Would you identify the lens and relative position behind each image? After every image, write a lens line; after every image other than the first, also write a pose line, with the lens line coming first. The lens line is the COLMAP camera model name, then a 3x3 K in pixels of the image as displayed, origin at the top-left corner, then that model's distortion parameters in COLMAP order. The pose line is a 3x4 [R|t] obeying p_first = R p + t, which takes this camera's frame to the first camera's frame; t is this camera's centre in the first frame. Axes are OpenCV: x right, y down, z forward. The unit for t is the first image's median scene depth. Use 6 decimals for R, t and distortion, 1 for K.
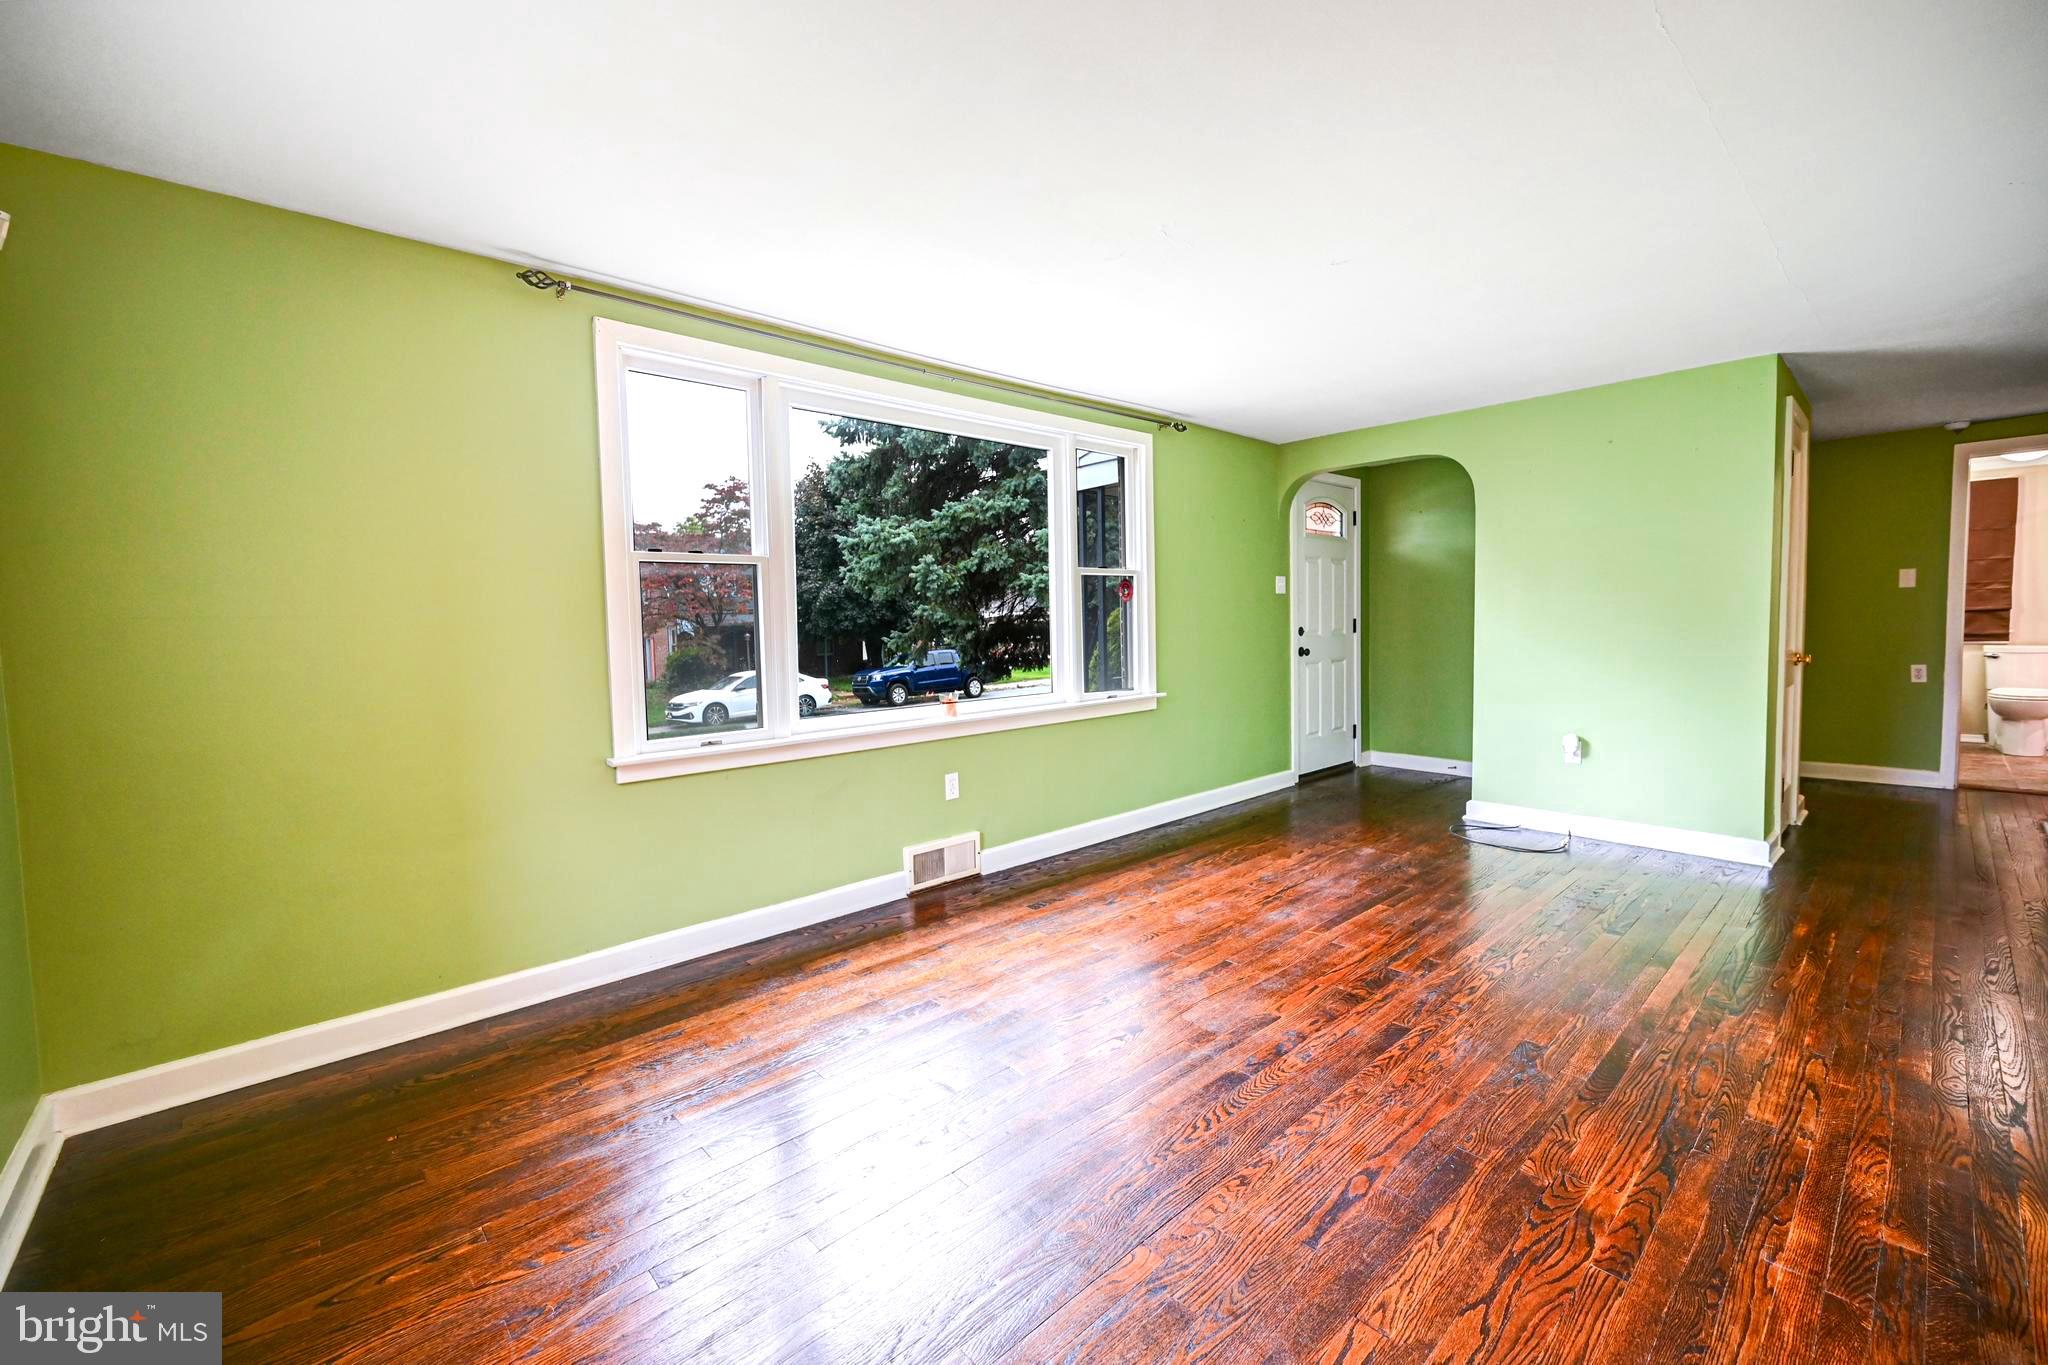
lens RADIAL K [[828.6, 0, 1028.2], [0, 828.6, 675.1], [0, 0, 1]] dist [-0.001014, -0.000243]
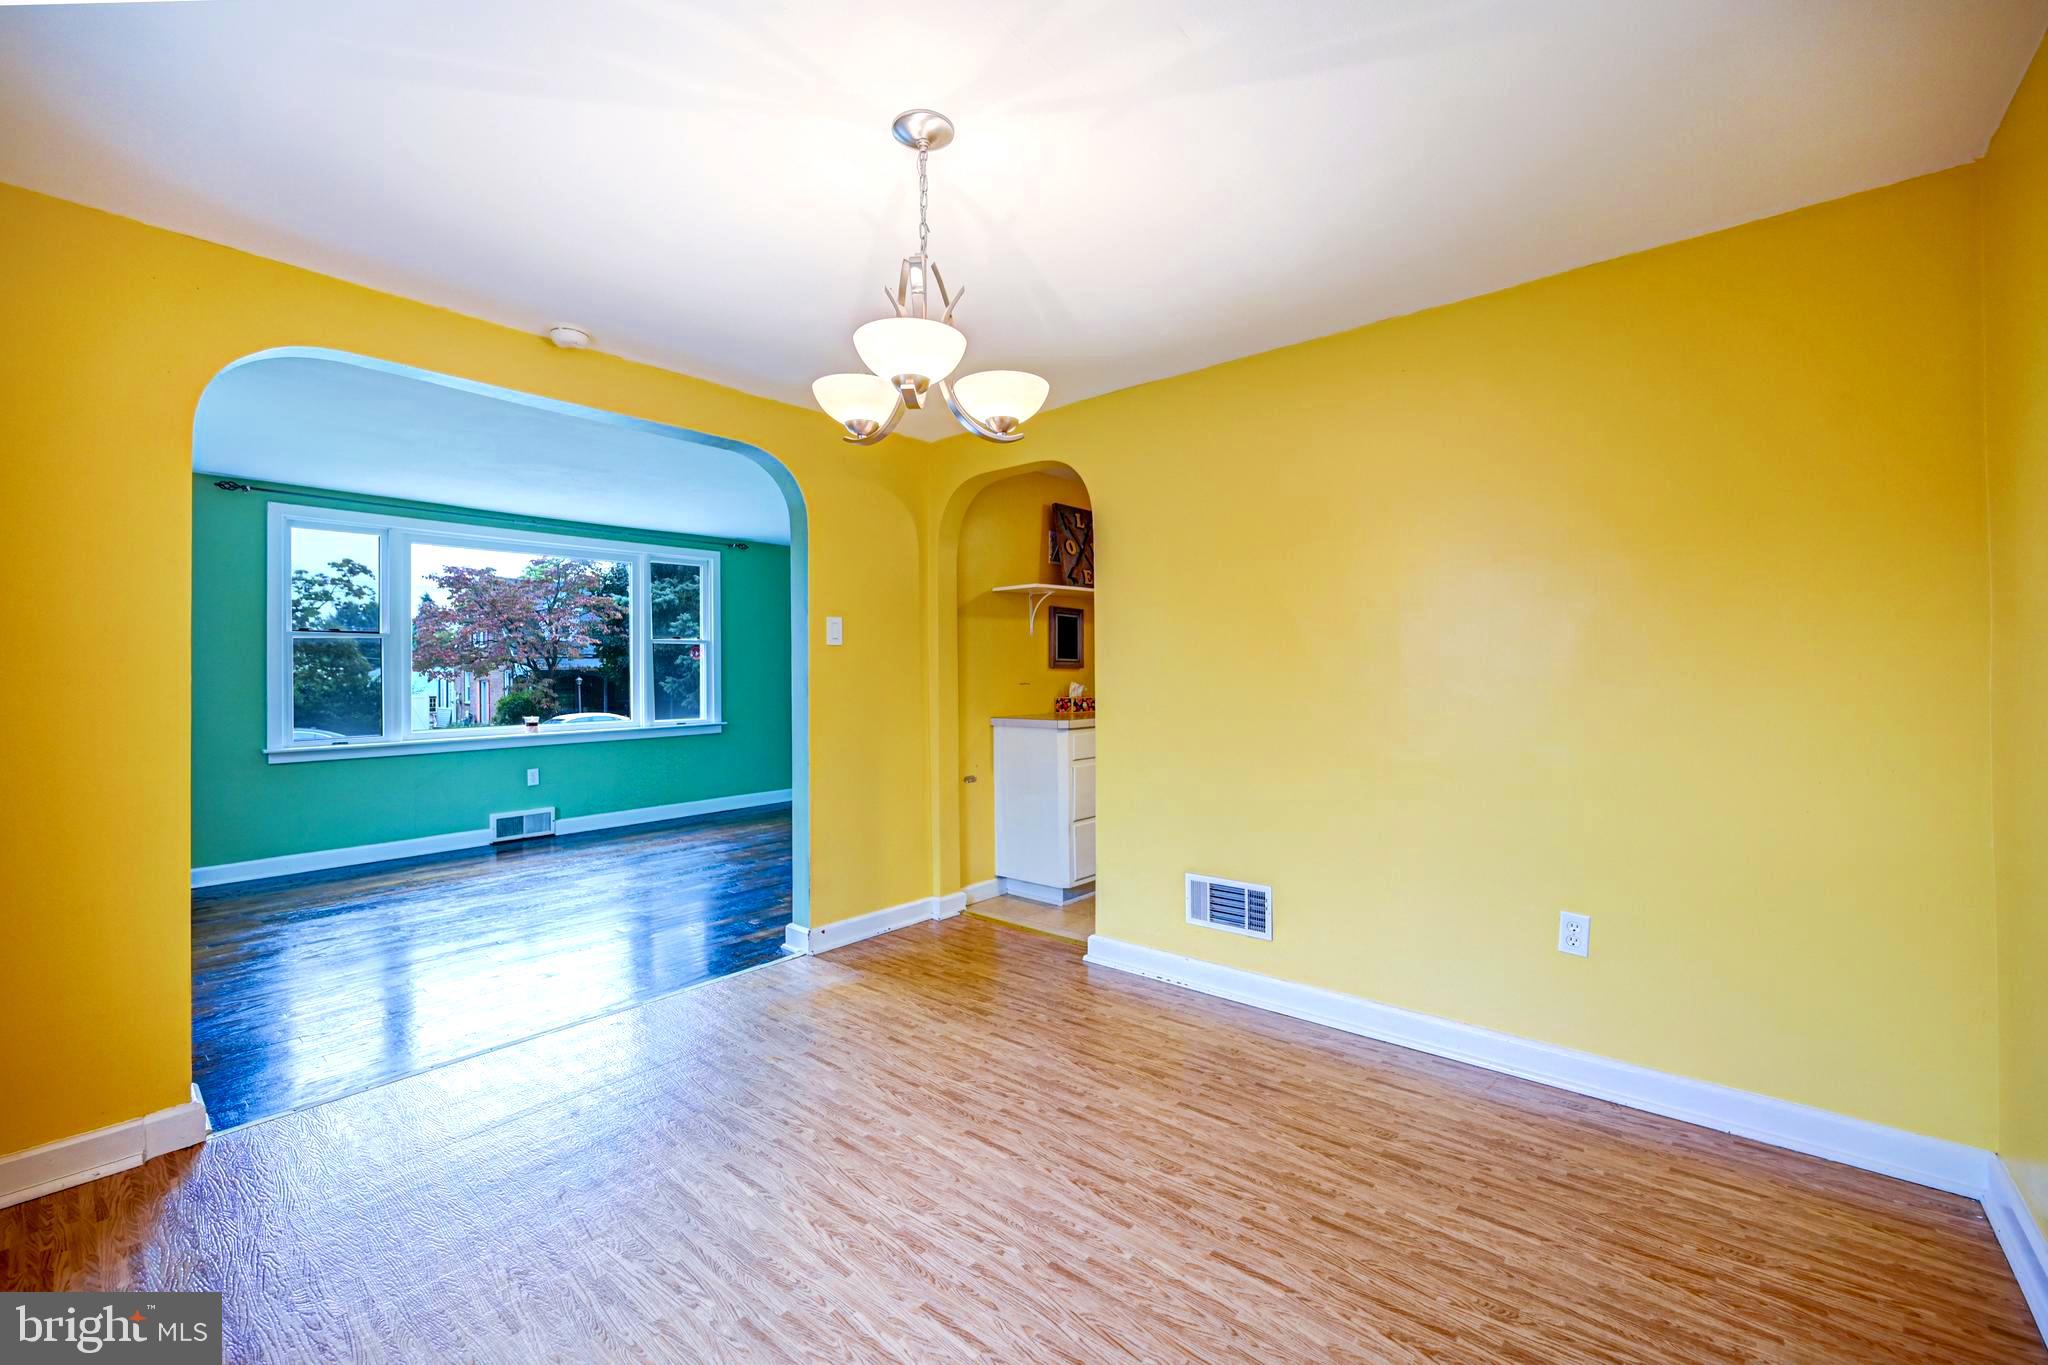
lens RADIAL K [[828.6, 0, 1020.4], [0, 828.6, 677.1], [0, 0, 1]] dist [-0.001014, -0.000243]
pose [[0.992431, 0.012080, 0.122208, 0.653162], [-0.005349, 0.998458, -0.055257, 0.027007], [-0.122687, 0.054185, 0.990965, -0.708150]]
